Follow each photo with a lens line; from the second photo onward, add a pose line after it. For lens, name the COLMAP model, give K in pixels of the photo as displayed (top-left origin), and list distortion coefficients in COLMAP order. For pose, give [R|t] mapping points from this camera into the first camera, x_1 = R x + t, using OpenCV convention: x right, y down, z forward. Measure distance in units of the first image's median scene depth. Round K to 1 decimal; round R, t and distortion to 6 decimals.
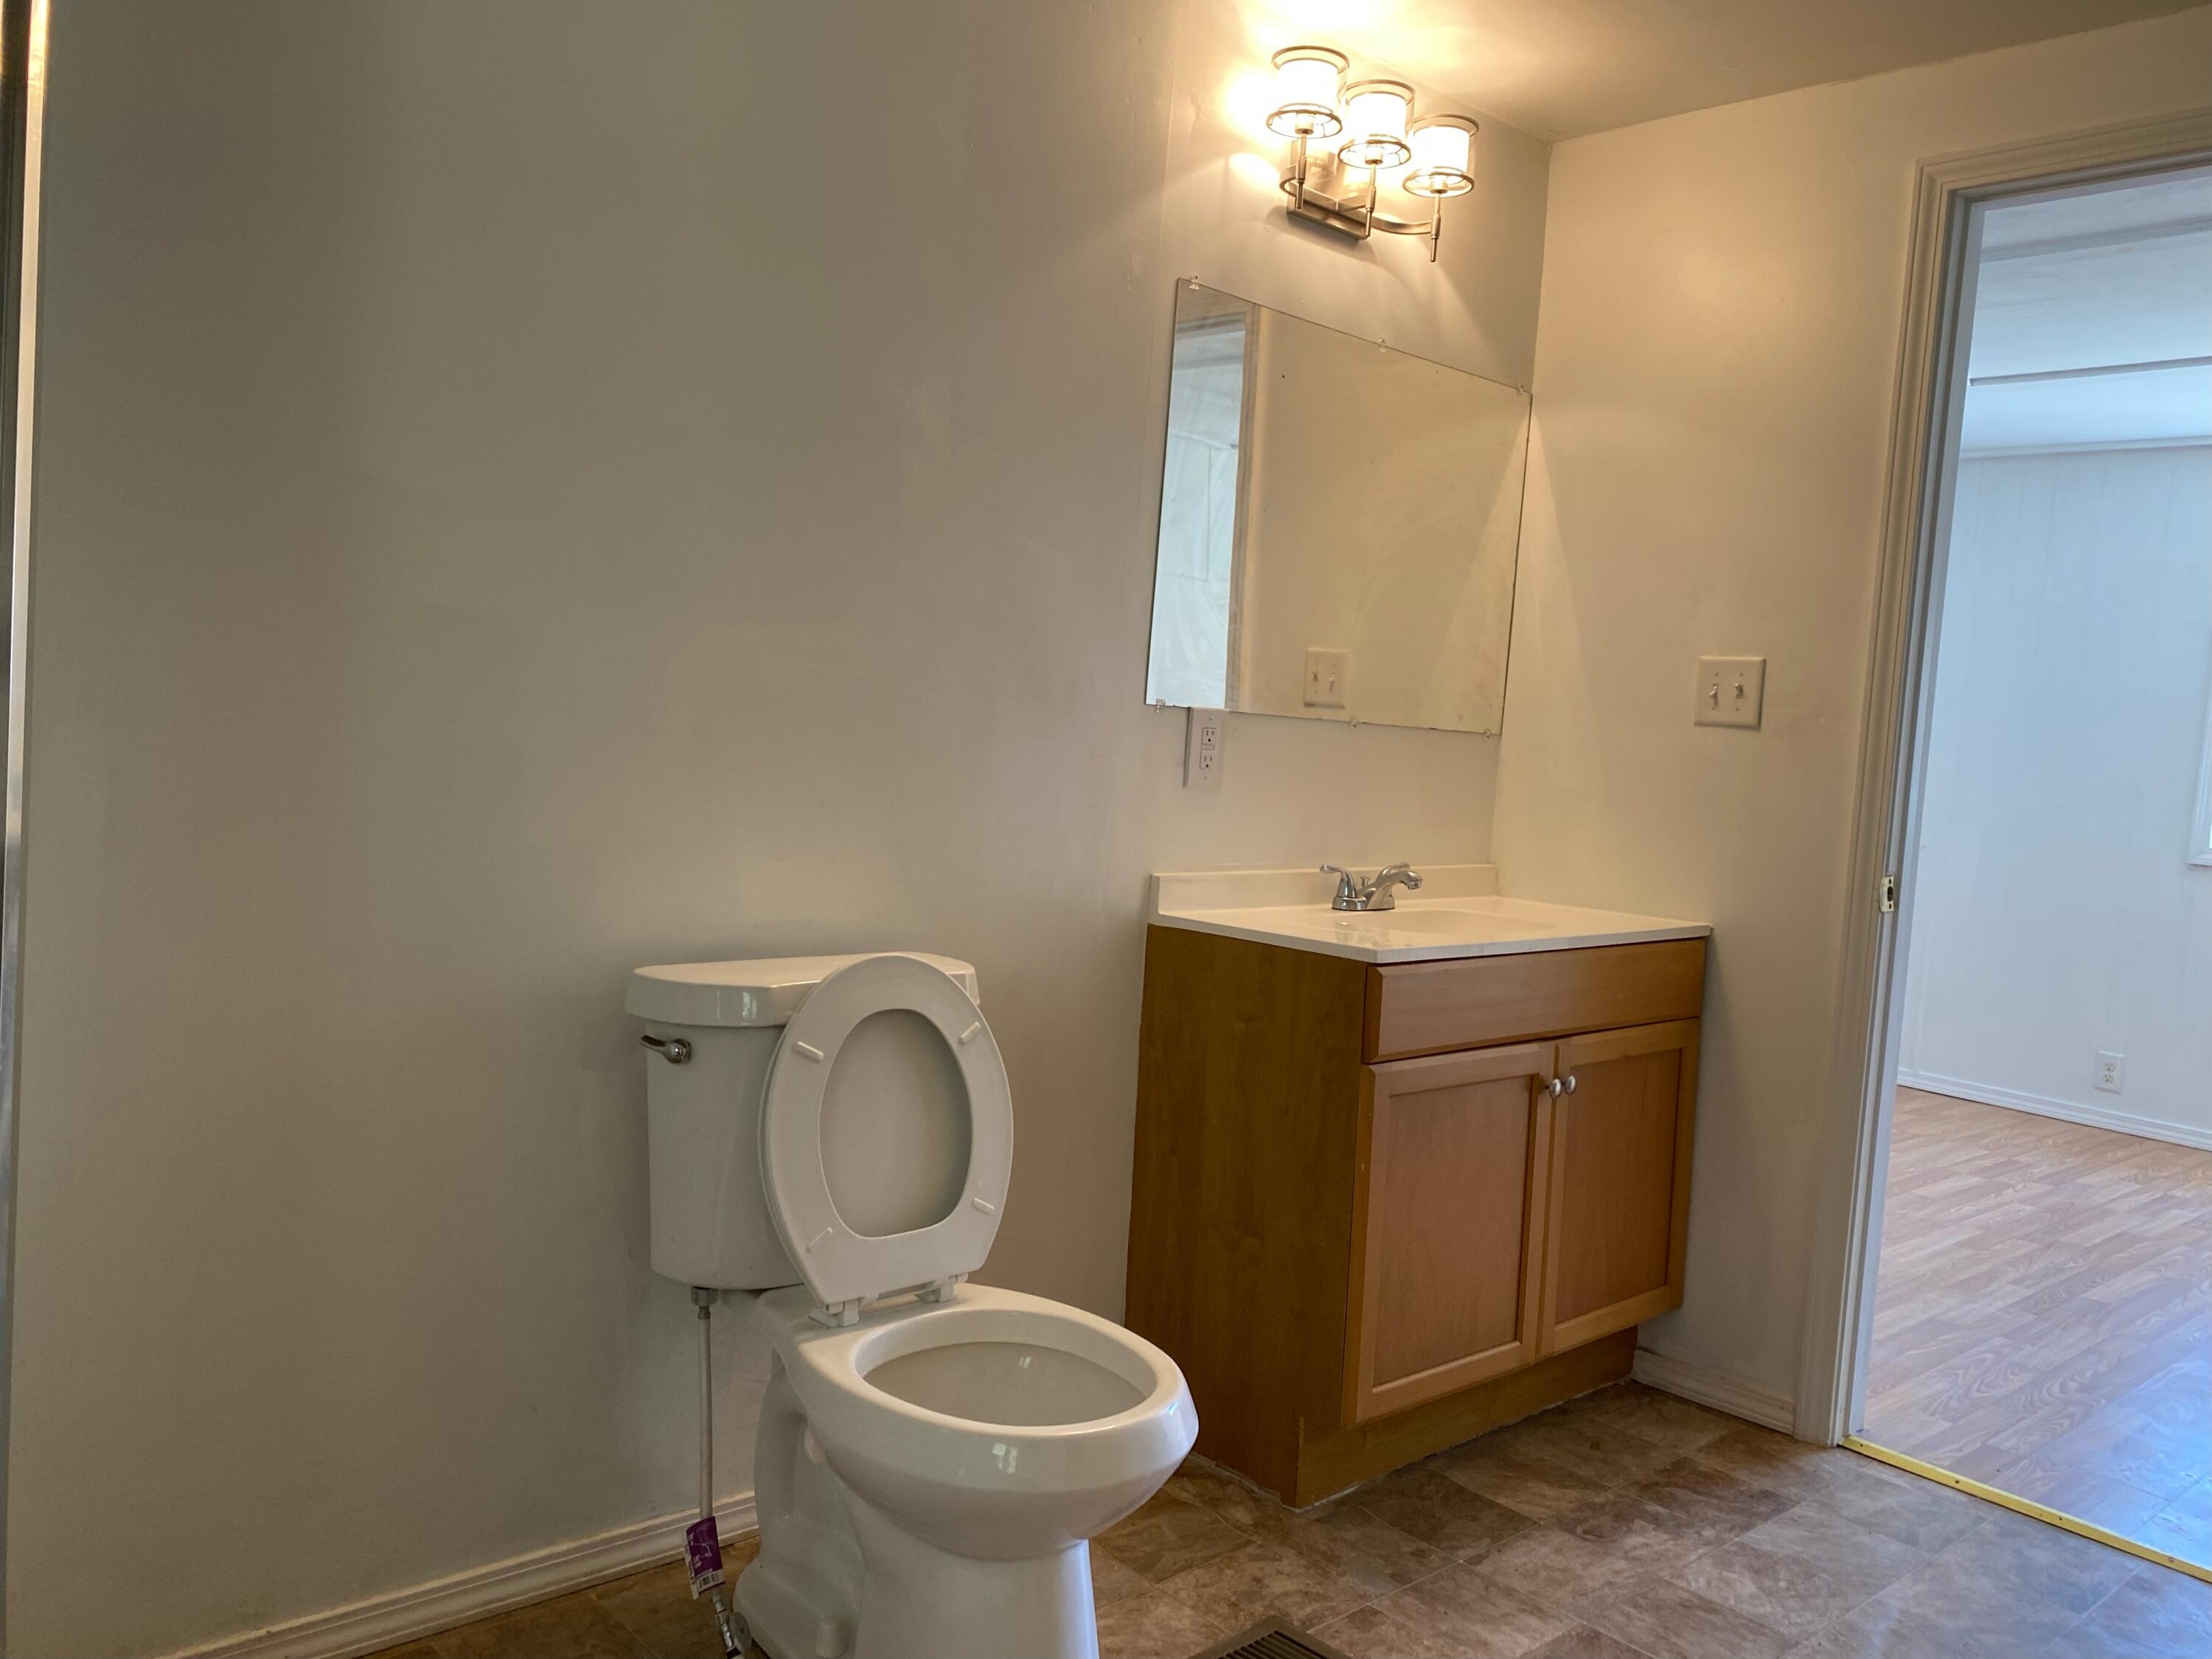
lens RADIAL K [[1681.1, 0, 1107.9], [0, 1681.1, 826.6], [0, 0, 1]] dist [0.033931, -0.012683]
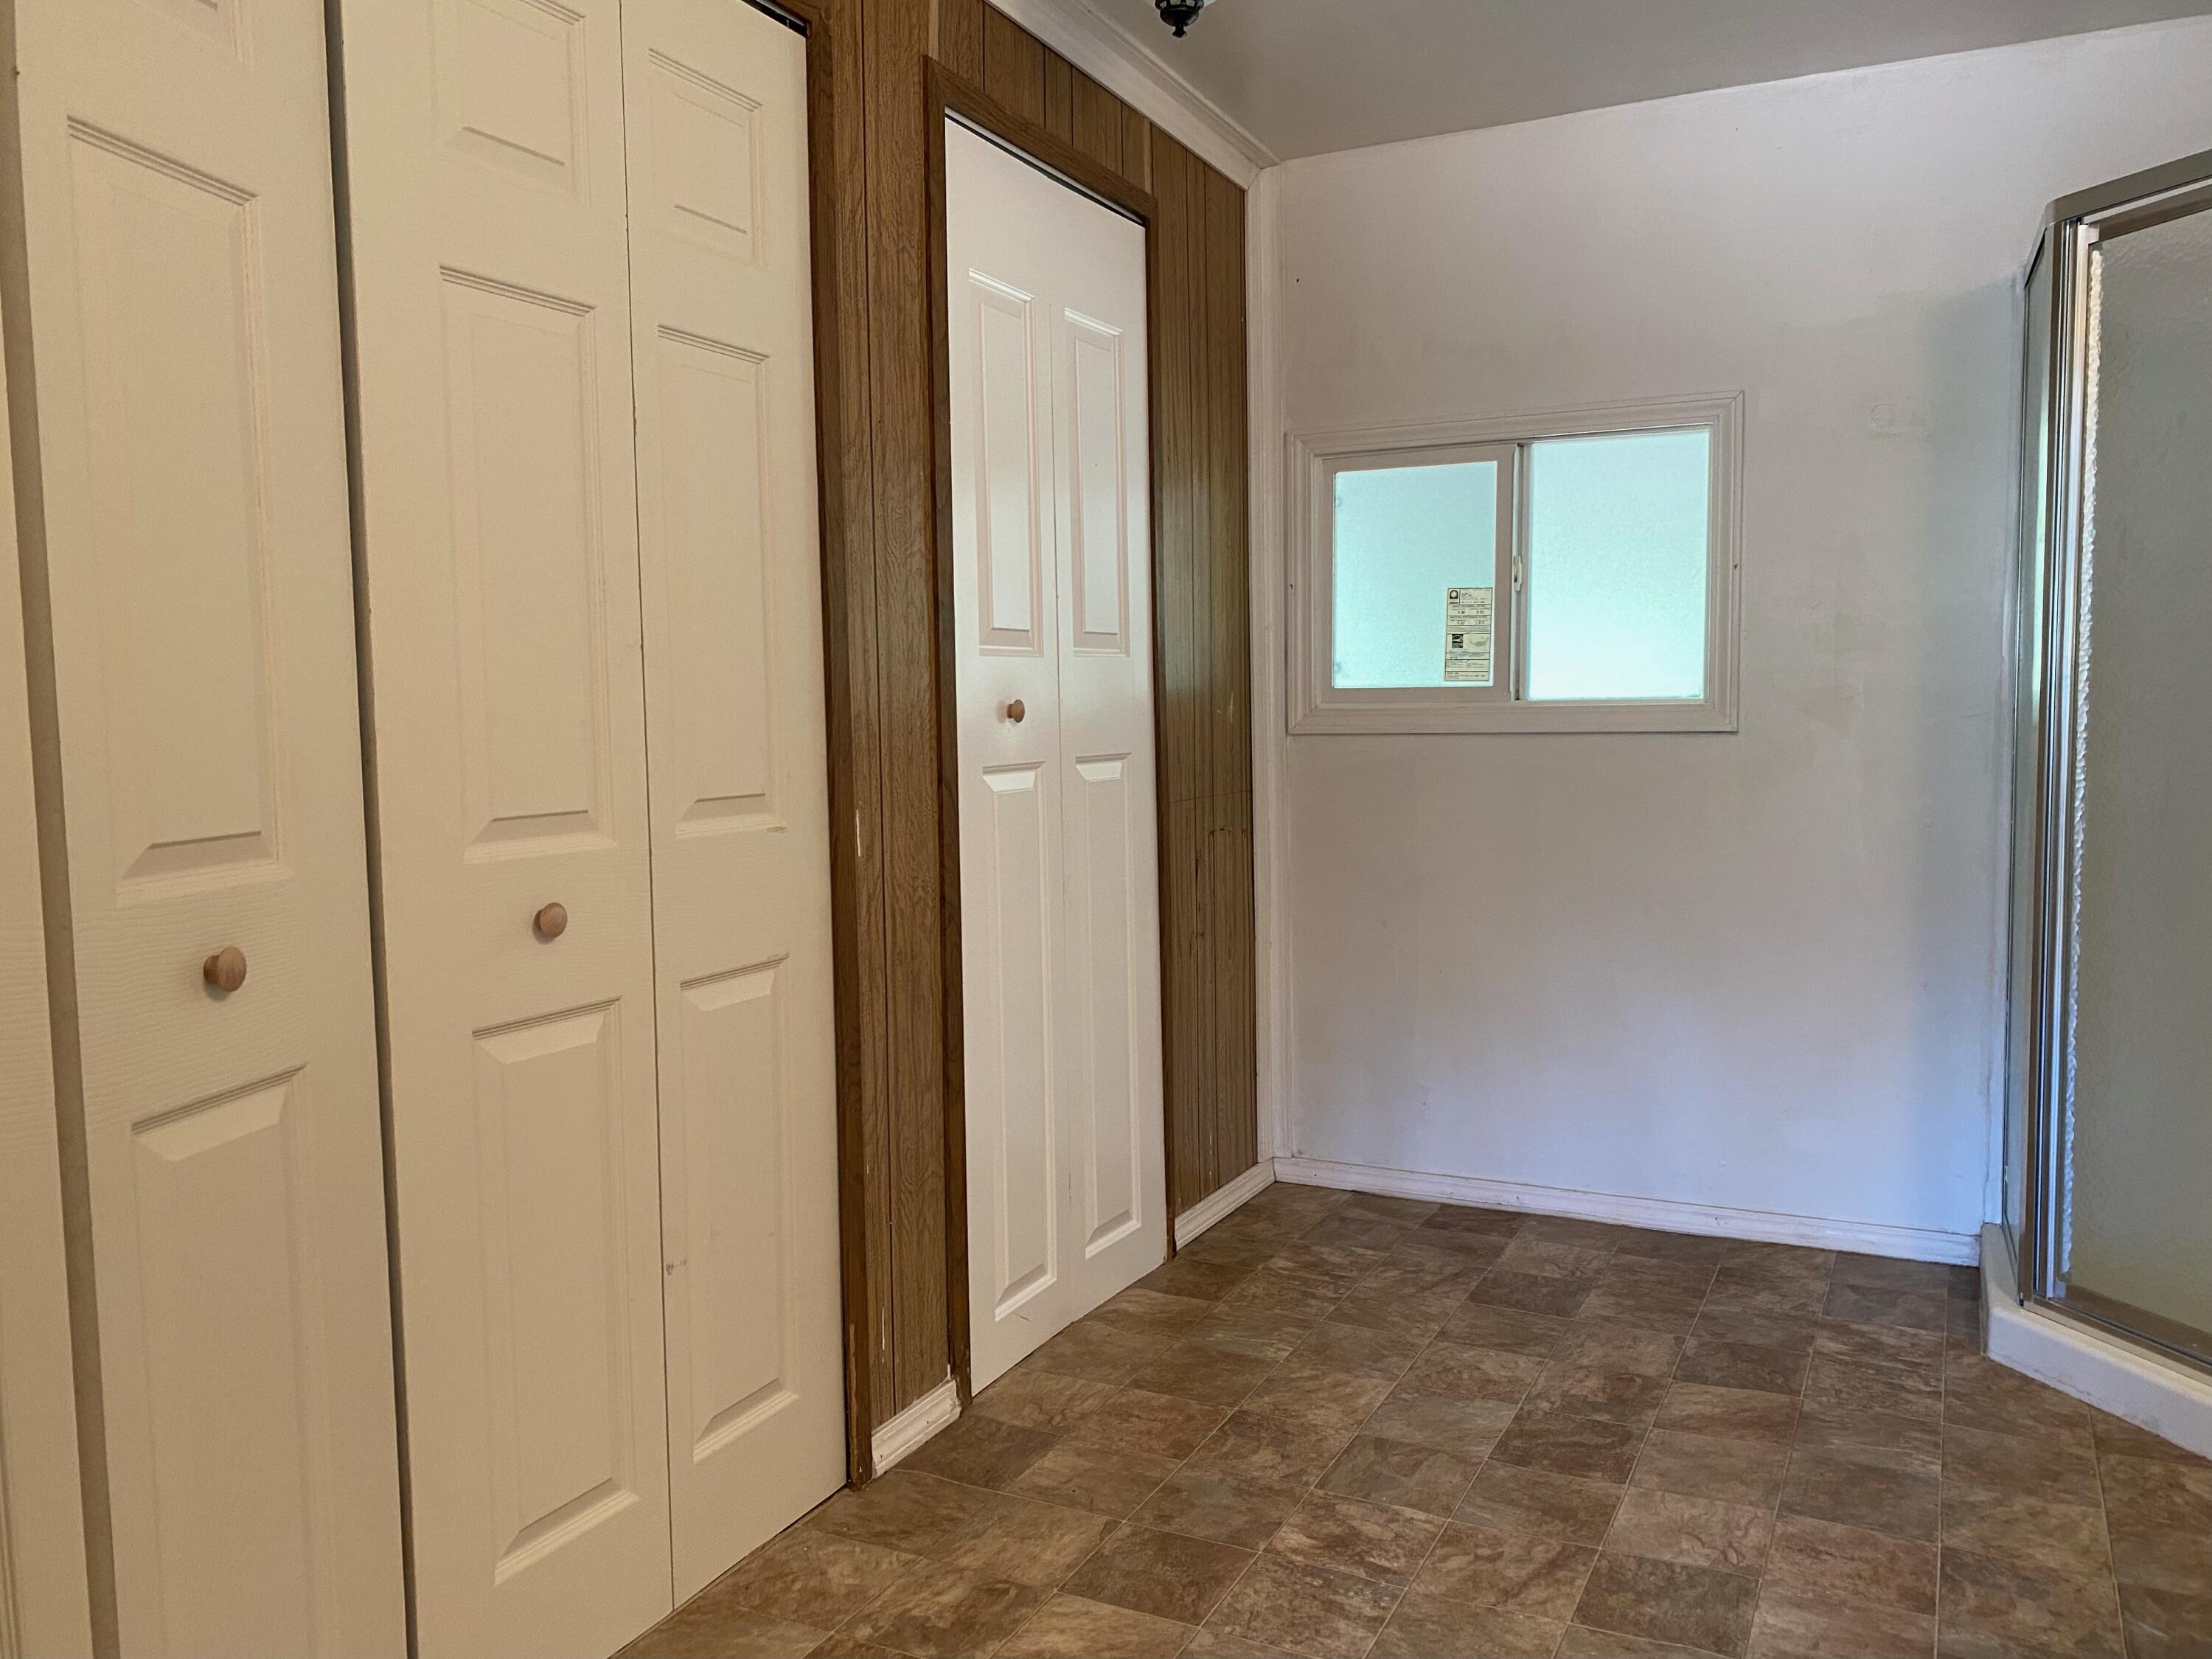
lens RADIAL K [[1681.1, 0, 1111.3], [0, 1681.1, 831.8], [0, 0, 1]] dist [0.033931, -0.012683]
pose [[-0.928892, -0.031754, -0.368986, 0.954917], [-0.082739, 0.988929, 0.123185, -0.044091], [0.360990, 0.144955, -0.921235, 1.729566]]
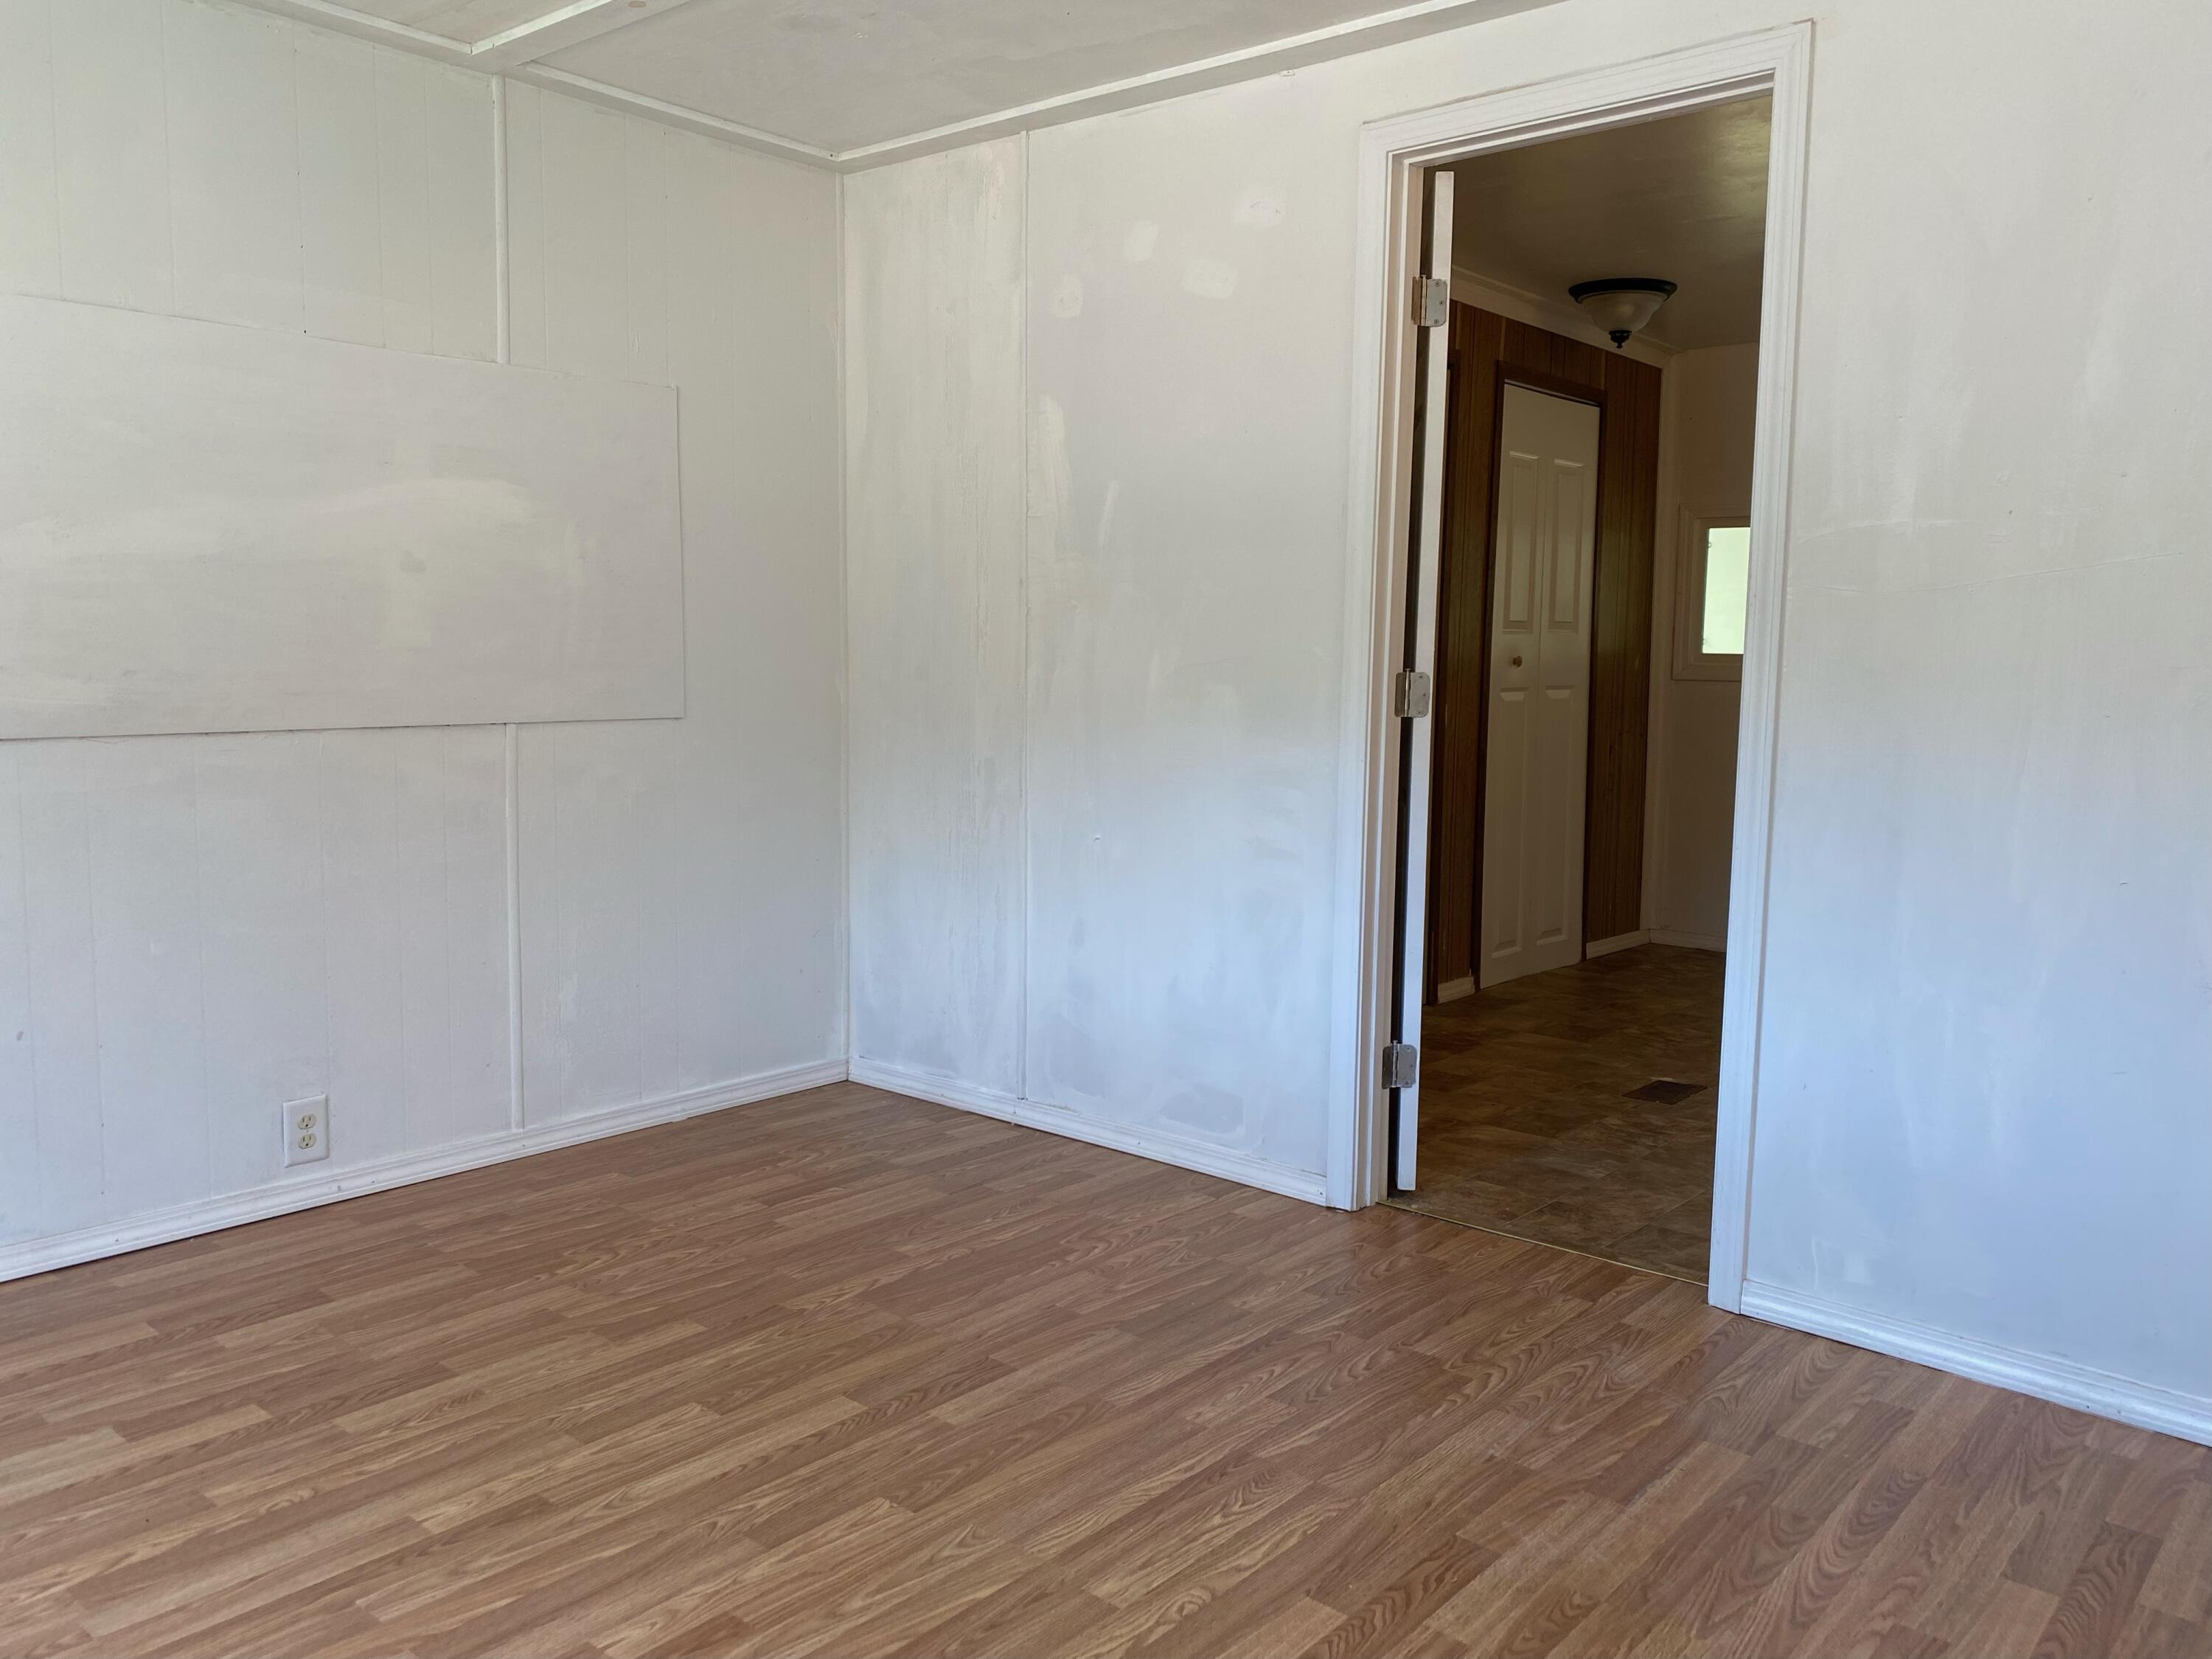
lens RADIAL K [[1681.1, 0, 1084.4], [0, 1681.1, 825.0], [0, 0, 1]] dist [0.033931, -0.012683]
pose [[-0.990618, -0.074020, -0.114875, 1.385643], [-0.093210, 0.980700, 0.171873, -0.095158], [0.099936, 0.180968, -0.978398, 2.767795]]
